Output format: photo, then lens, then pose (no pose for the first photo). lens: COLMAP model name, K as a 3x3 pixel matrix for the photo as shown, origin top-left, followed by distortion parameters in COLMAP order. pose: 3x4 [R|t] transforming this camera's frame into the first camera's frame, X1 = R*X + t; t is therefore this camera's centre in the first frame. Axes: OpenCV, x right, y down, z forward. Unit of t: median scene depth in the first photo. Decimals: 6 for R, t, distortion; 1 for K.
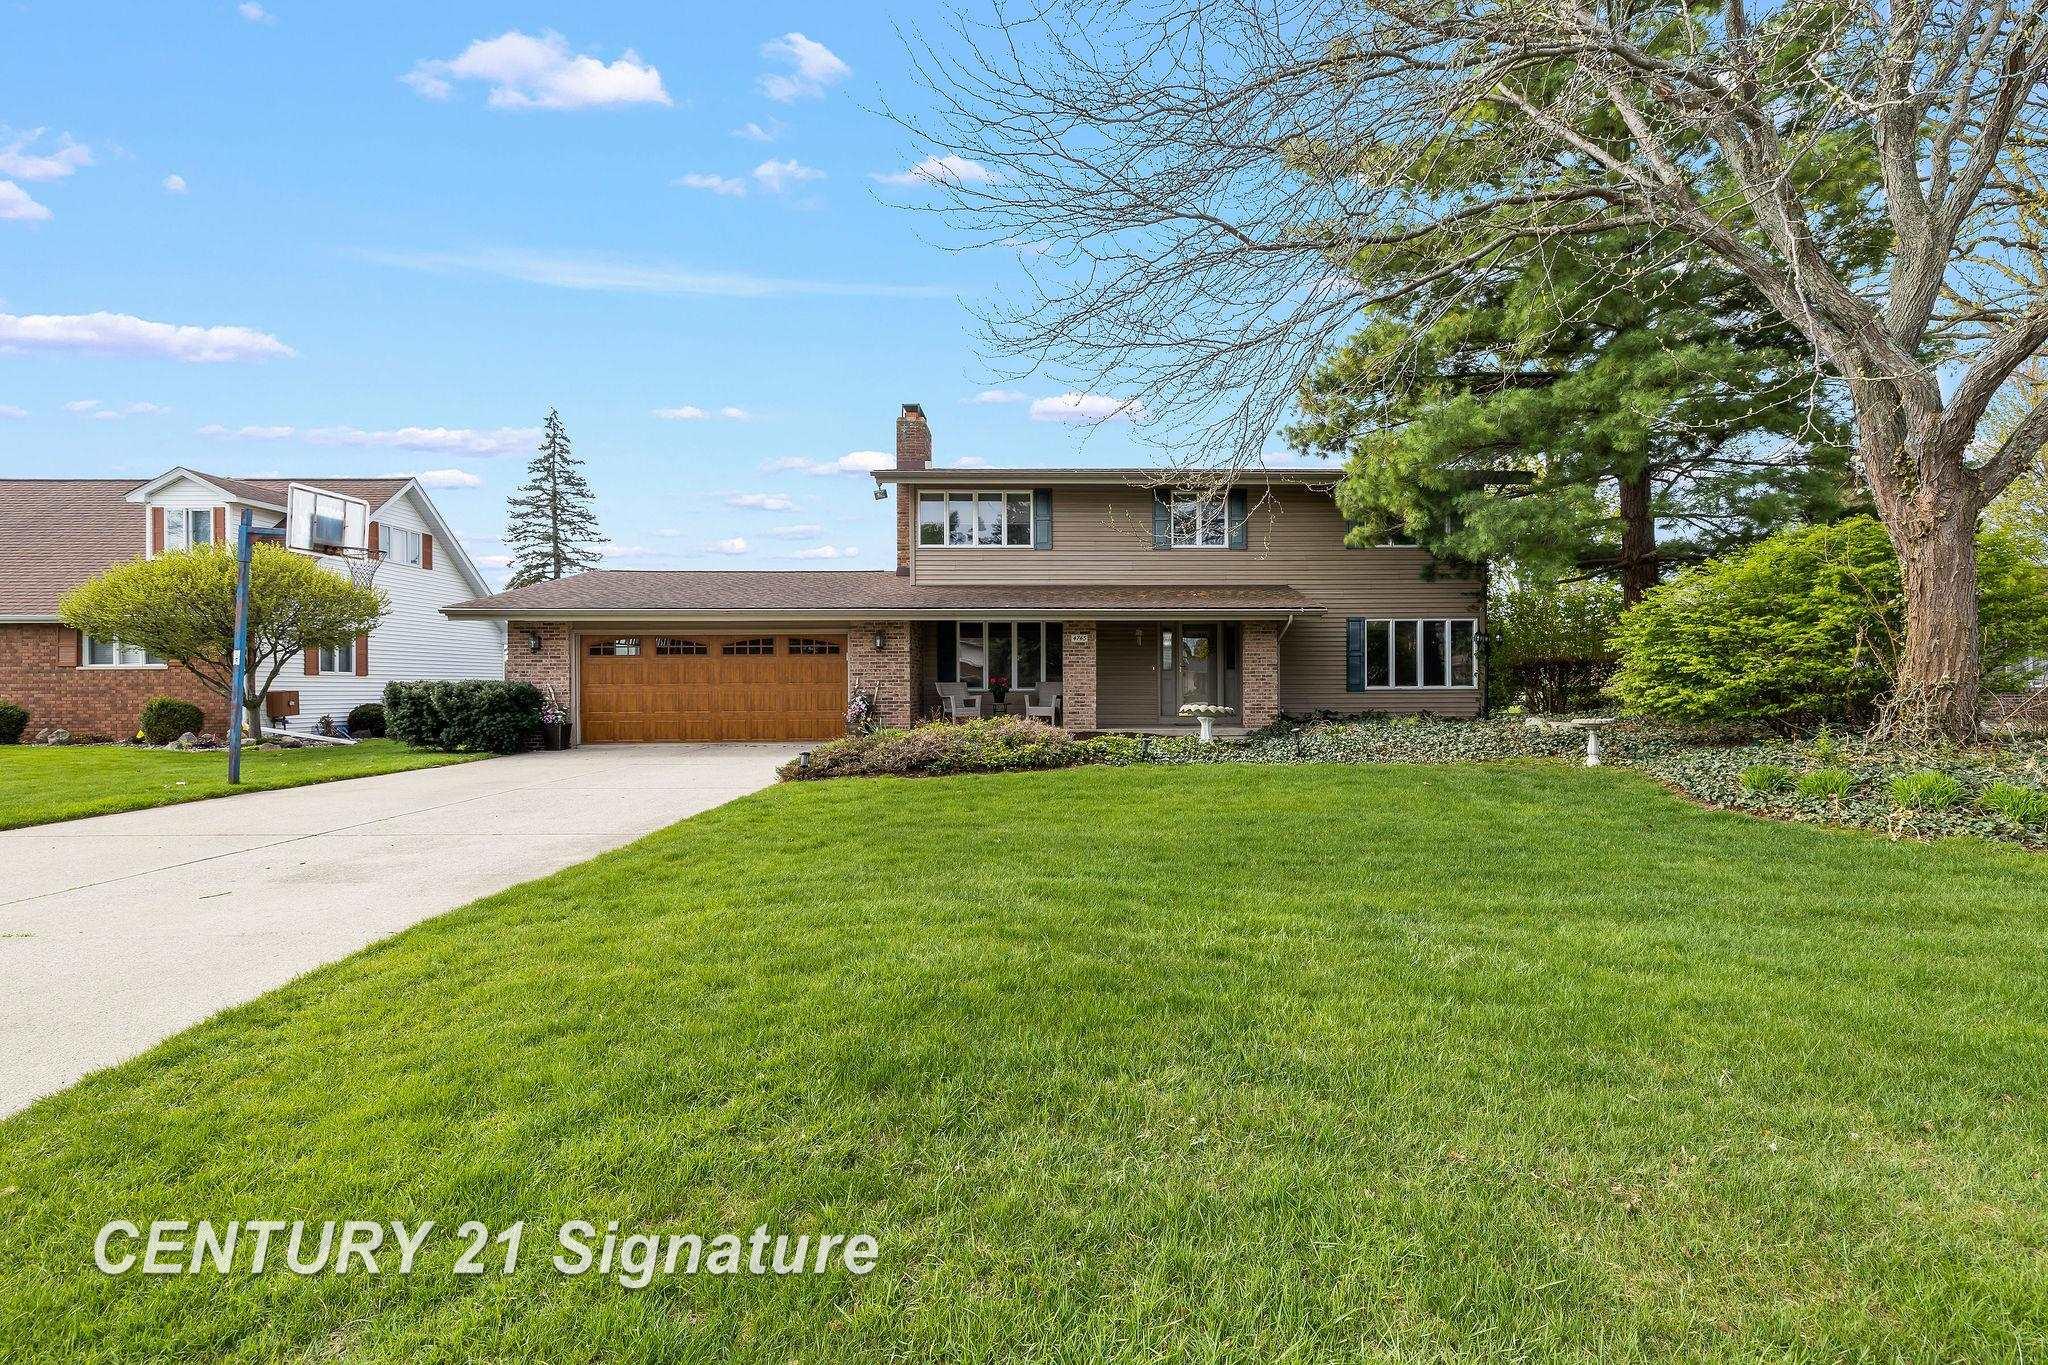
lens RADIAL K [[900.8, 0, 1069.7], [0, 900.8, 721.4], [0, 0, 1]] dist [0.002680, 0.000202]
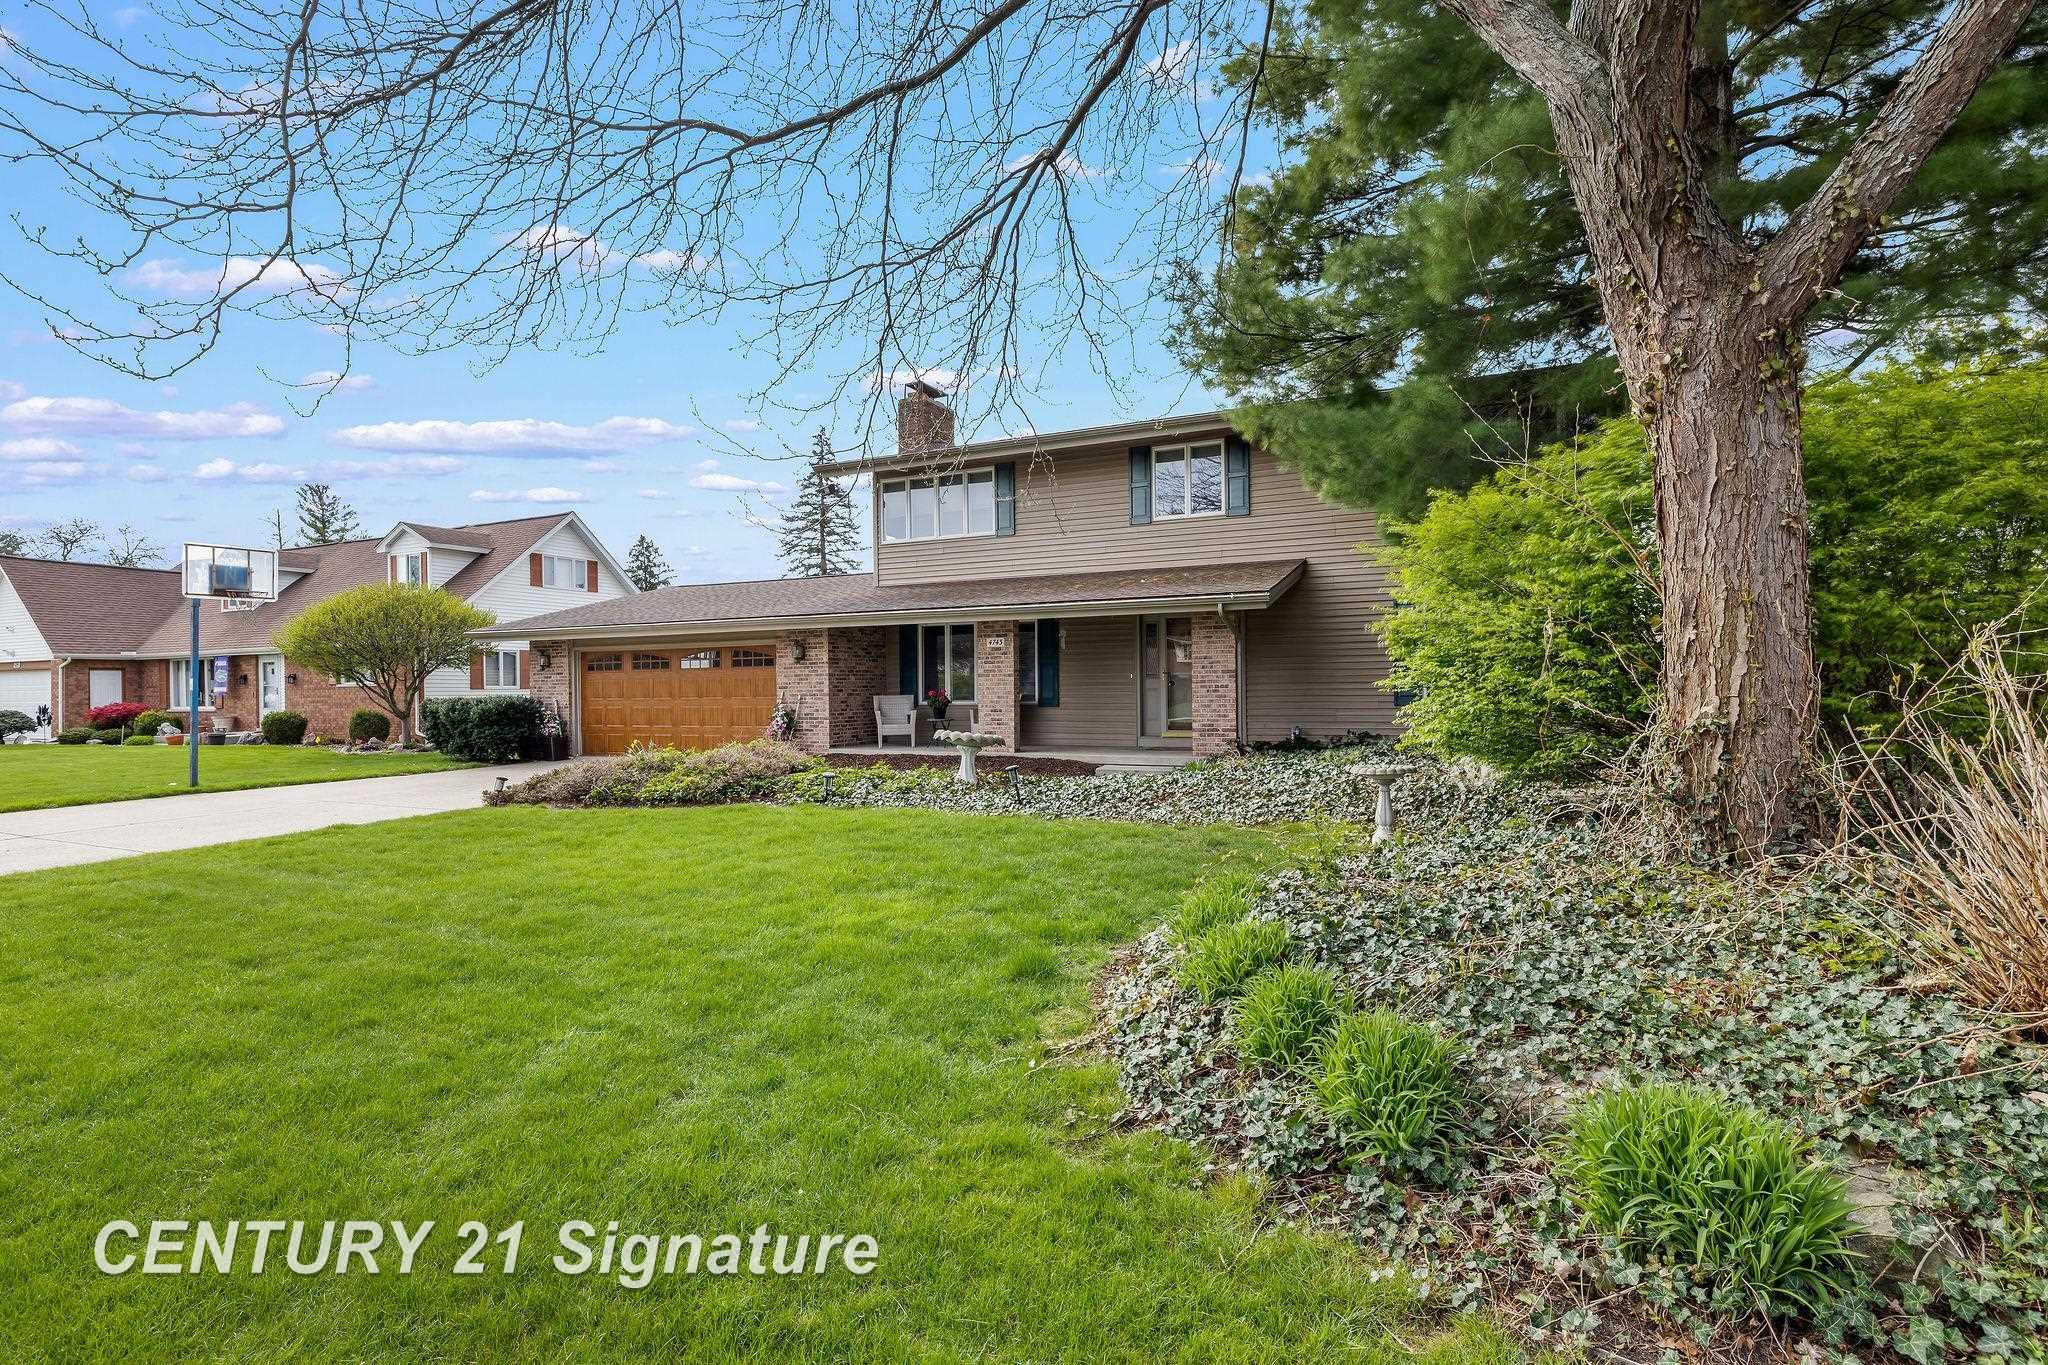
lens RADIAL K [[1020.7, 0, 1029.8], [0, 1020.7, 686.4], [0, 0, 1]] dist [0.001580, -0.000964]
pose [[0.883022, -0.006506, -0.469286, 0.462996], [-0.010751, 0.999361, -0.034082, -0.020104], [0.469208, 0.035141, 0.882388, 0.191816]]
